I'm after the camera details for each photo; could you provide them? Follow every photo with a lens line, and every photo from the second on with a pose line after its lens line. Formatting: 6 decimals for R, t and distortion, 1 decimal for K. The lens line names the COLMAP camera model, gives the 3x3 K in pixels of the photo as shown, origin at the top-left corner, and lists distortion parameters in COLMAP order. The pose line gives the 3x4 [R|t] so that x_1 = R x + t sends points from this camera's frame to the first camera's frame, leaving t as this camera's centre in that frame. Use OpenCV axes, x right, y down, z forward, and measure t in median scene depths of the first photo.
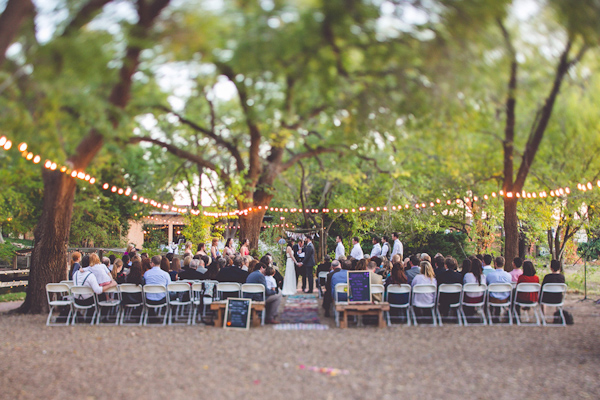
lens RADIAL K [[809.2, 0, 300.0], [0, 809.2, 200.0], [0, 0, 1]] dist [0.013223, 0.040423]
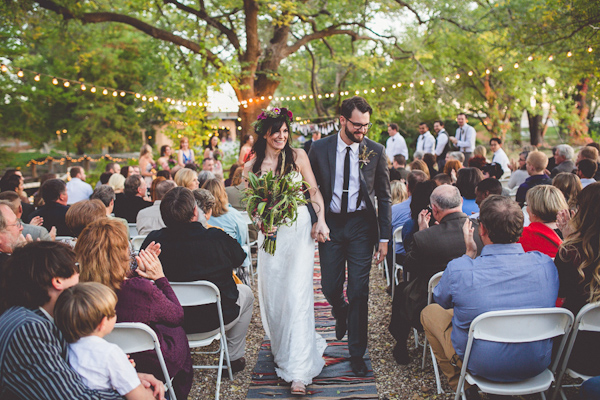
lens RADIAL K [[572.5, 0, 302.3], [0, 572.5, 181.6], [0, 0, 1]] dist [-0.067047, -0.012367]
pose [[0.998767, -0.044201, -0.022594, 0.000601], [0.046662, 0.991242, 0.123539, 0.023867], [0.016936, -0.124441, 0.992083, 0.403889]]
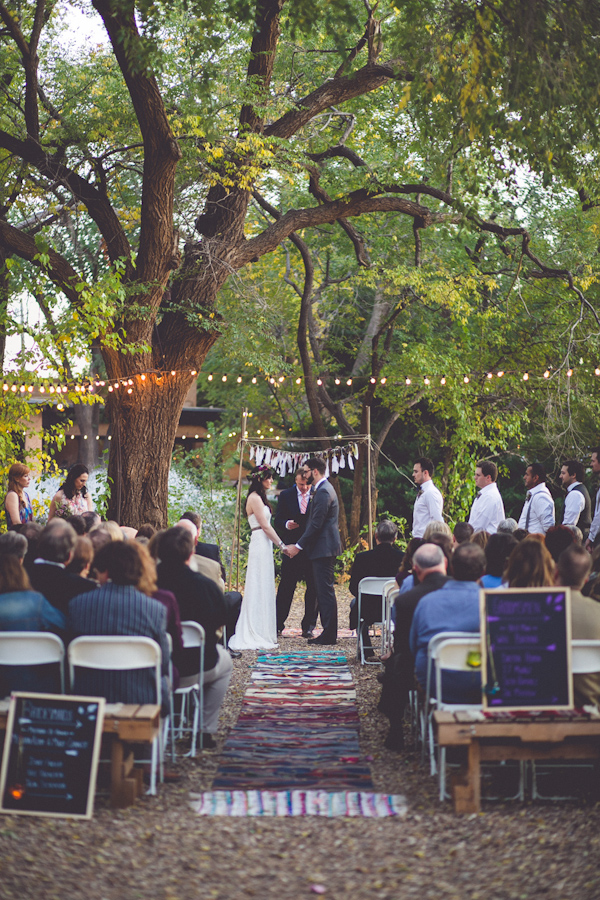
lens RADIAL K [[2090.0, 0, 300.0], [0, 2090.0, 450.0], [0, 0, 1]] dist [-0.042555, -0.222149]
pose [[0.999968, 0.007647, 0.002493, -0.000605], [-0.007732, 0.999316, 0.036158, 0.009370], [-0.002215, -0.036176, 0.999343, 0.157559]]
